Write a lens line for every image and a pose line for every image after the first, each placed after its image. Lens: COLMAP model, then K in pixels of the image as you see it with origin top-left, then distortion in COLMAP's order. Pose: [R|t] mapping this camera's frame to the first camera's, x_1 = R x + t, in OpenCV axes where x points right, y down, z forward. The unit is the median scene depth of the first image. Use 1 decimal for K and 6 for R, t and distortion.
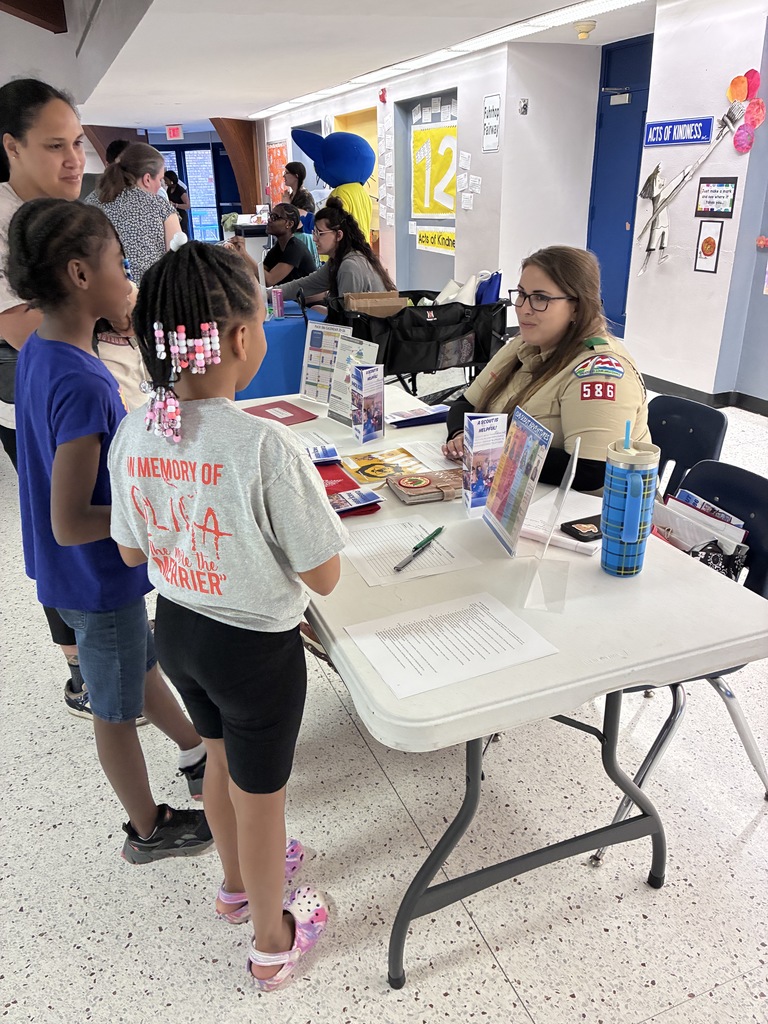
lens RADIAL K [[777.9, 0, 384.0], [0, 777.9, 512.0], [0, 0, 1]] dist [0.079806, -0.102010]
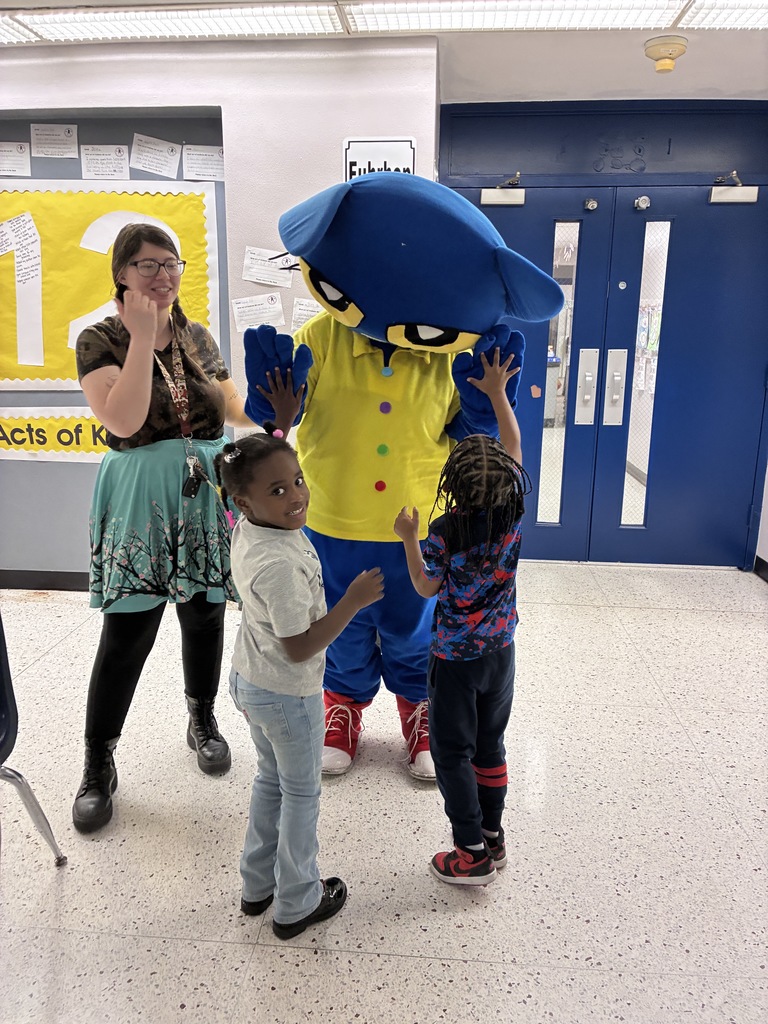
lens RADIAL K [[777.9, 0, 384.0], [0, 777.9, 512.0], [0, 0, 1]] dist [0.079806, -0.102010]
pose [[0.461468, -0.201258, 0.864027, -0.315610], [0.322717, 0.945286, 0.047826, -0.357690], [-0.826378, 0.256766, 0.501169, 0.851338]]
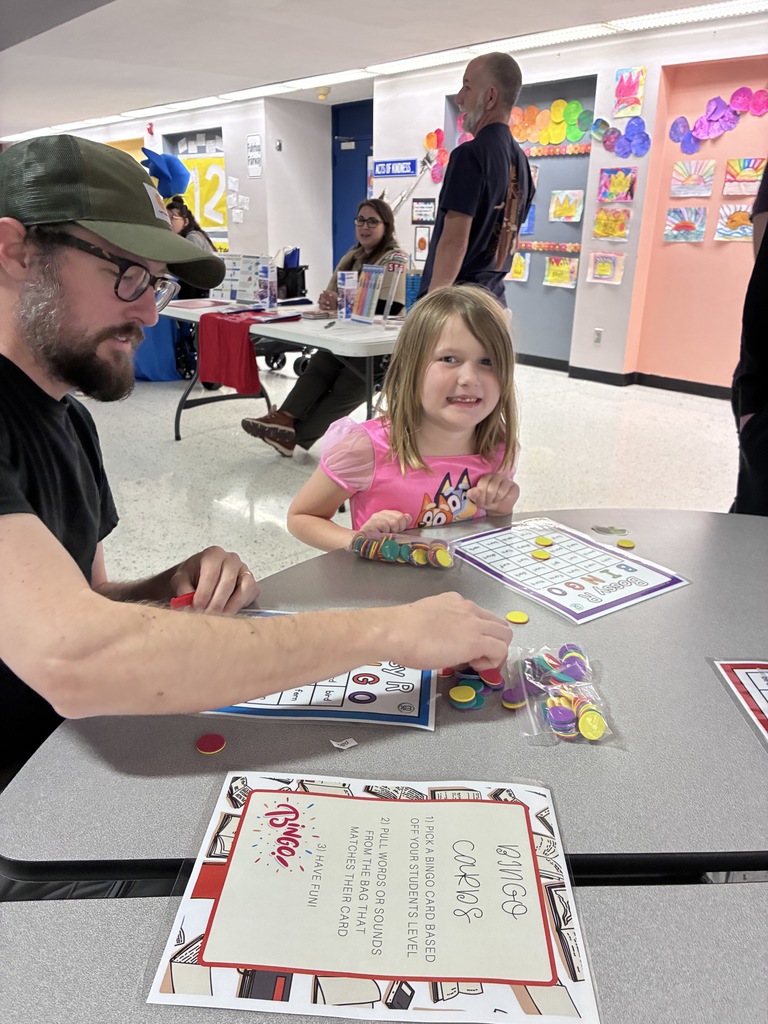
lens RADIAL K [[777.9, 0, 384.0], [0, 777.9, 512.0], [0, 0, 1]] dist [0.079806, -0.102010]
pose [[0.941777, -0.078917, 0.326845, -0.138590], [0.095224, 0.994869, -0.034168, 0.160441], [-0.322472, 0.063302, 0.944460, -0.266260]]
